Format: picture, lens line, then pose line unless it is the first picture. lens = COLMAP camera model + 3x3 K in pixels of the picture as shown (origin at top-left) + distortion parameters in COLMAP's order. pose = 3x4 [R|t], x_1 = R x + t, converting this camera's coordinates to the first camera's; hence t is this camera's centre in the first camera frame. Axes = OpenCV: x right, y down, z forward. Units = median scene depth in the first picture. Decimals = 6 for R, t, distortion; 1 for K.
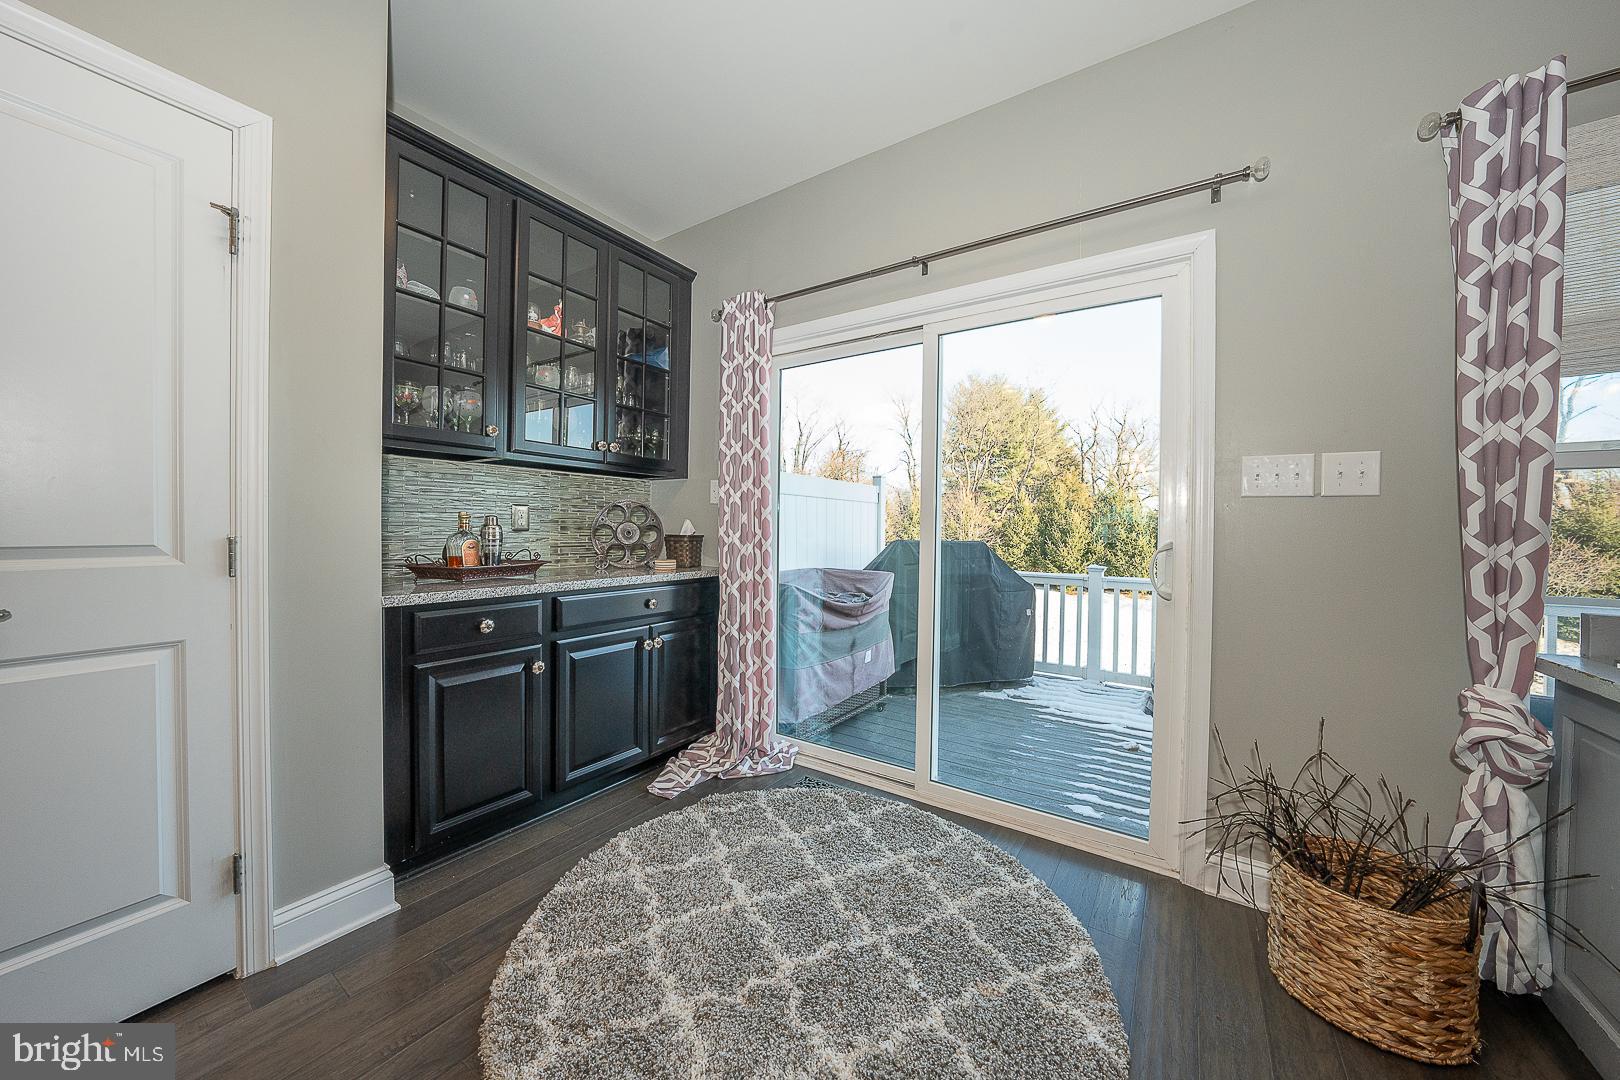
lens RADIAL K [[555.5, 0, 810.4], [0, 555.5, 534.9], [0, 0, 1]] dist [-0.029143, 0.006079]
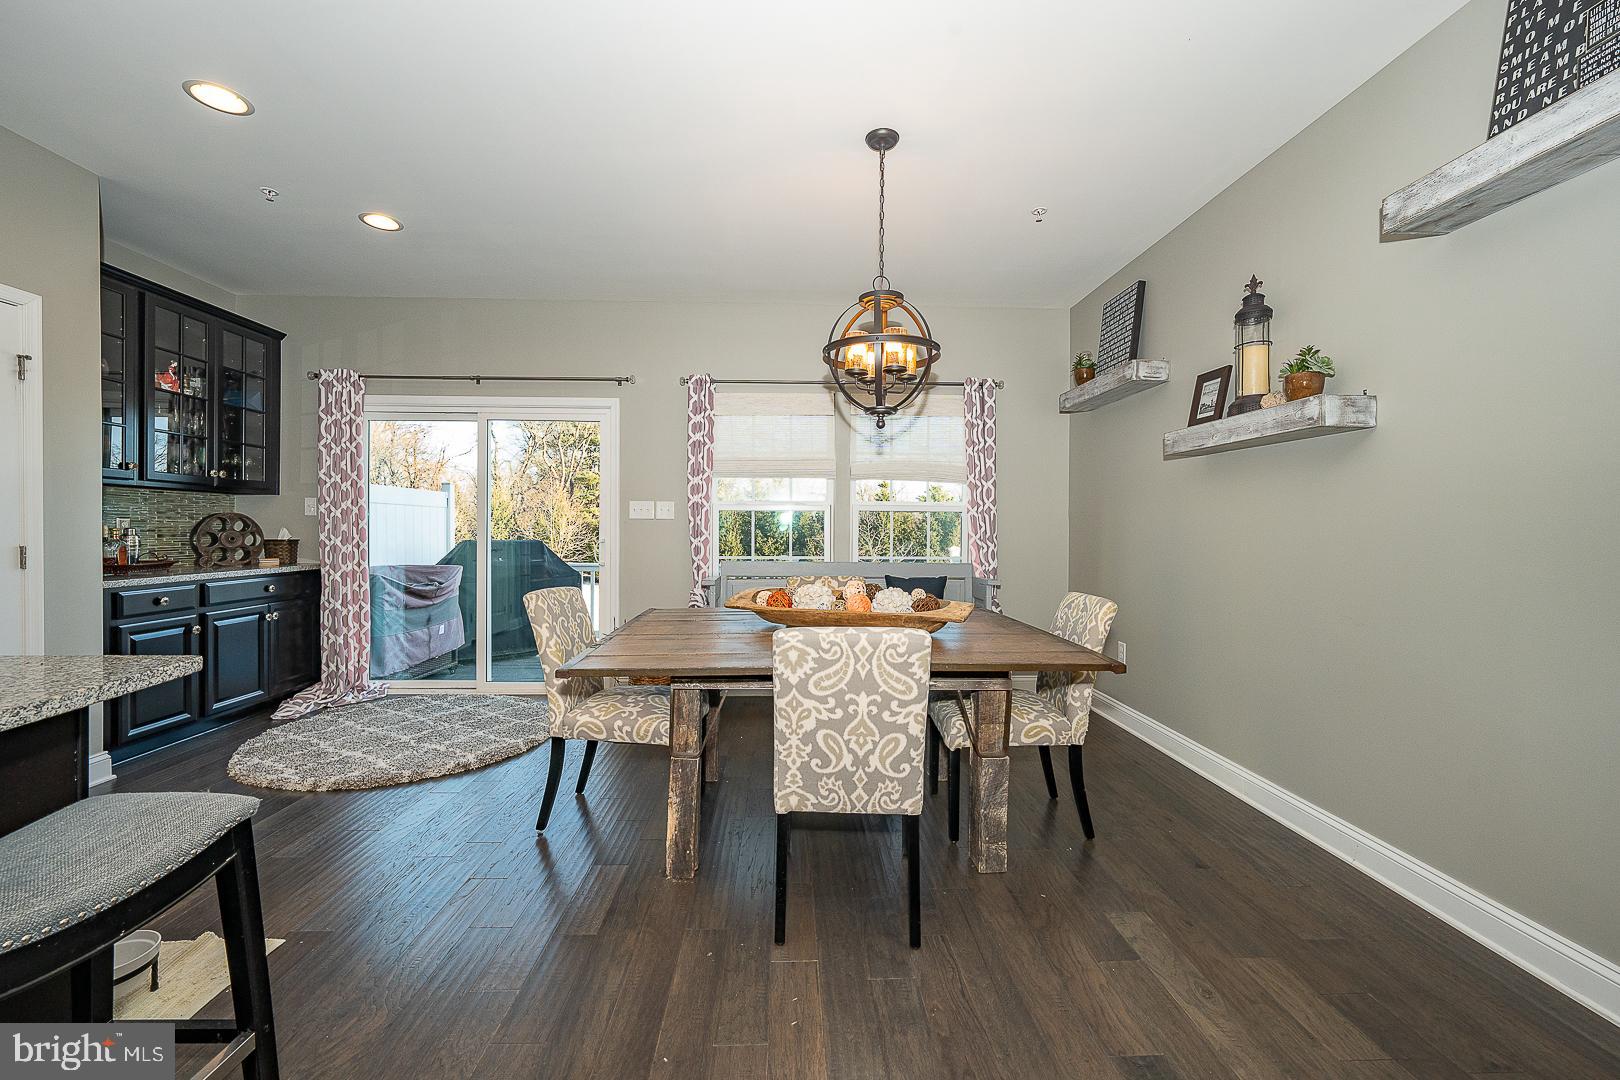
lens RADIAL K [[649.6, 0, 808.3], [0, 649.6, 535.1], [0, 0, 1]] dist [-0.001560, 0.000325]
pose [[0.807309, -0.013330, 0.589978, -0.141636], [0.011111, 0.999911, 0.007387, -0.008826], [-0.590024, 0.000592, 0.807386, -1.076675]]
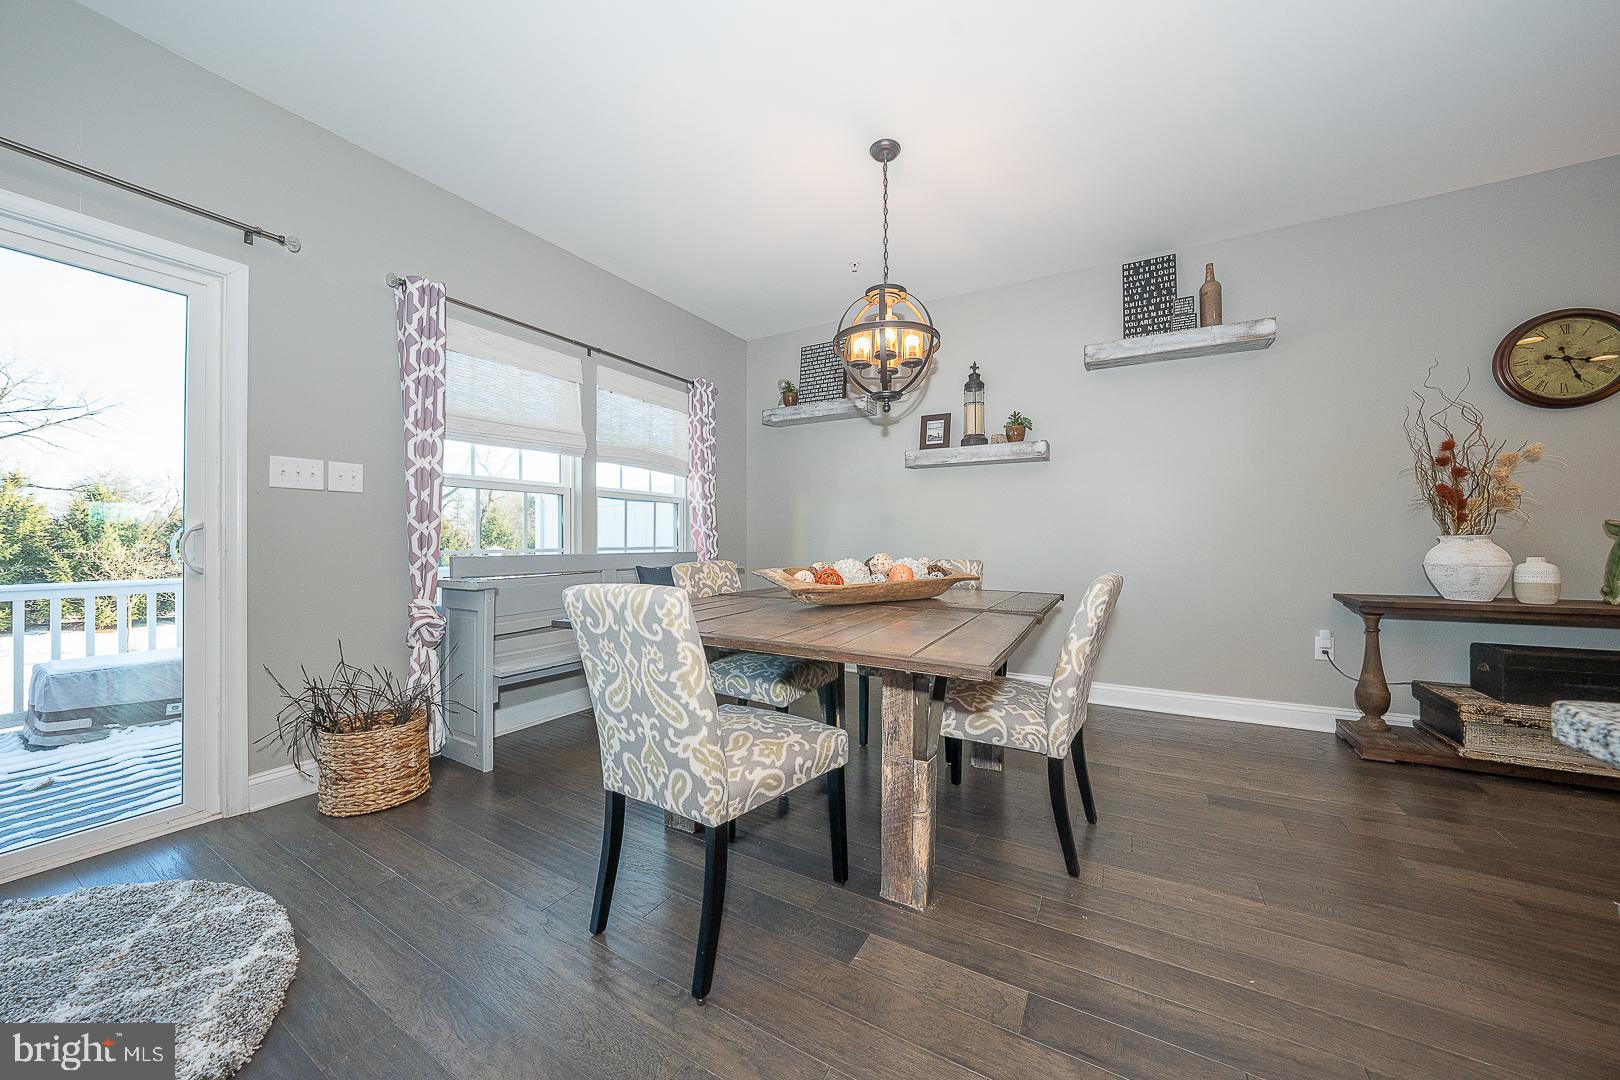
lens RADIAL K [[555.5, 0, 810.4], [0, 555.5, 534.9], [0, 0, 1]] dist [-0.029143, 0.006079]
pose [[-0.075086, -0.002860, 0.997173, -0.370592], [0.013186, 0.999906, 0.003861, 0.035778], [-0.997090, 0.013439, -0.075042, -0.105297]]
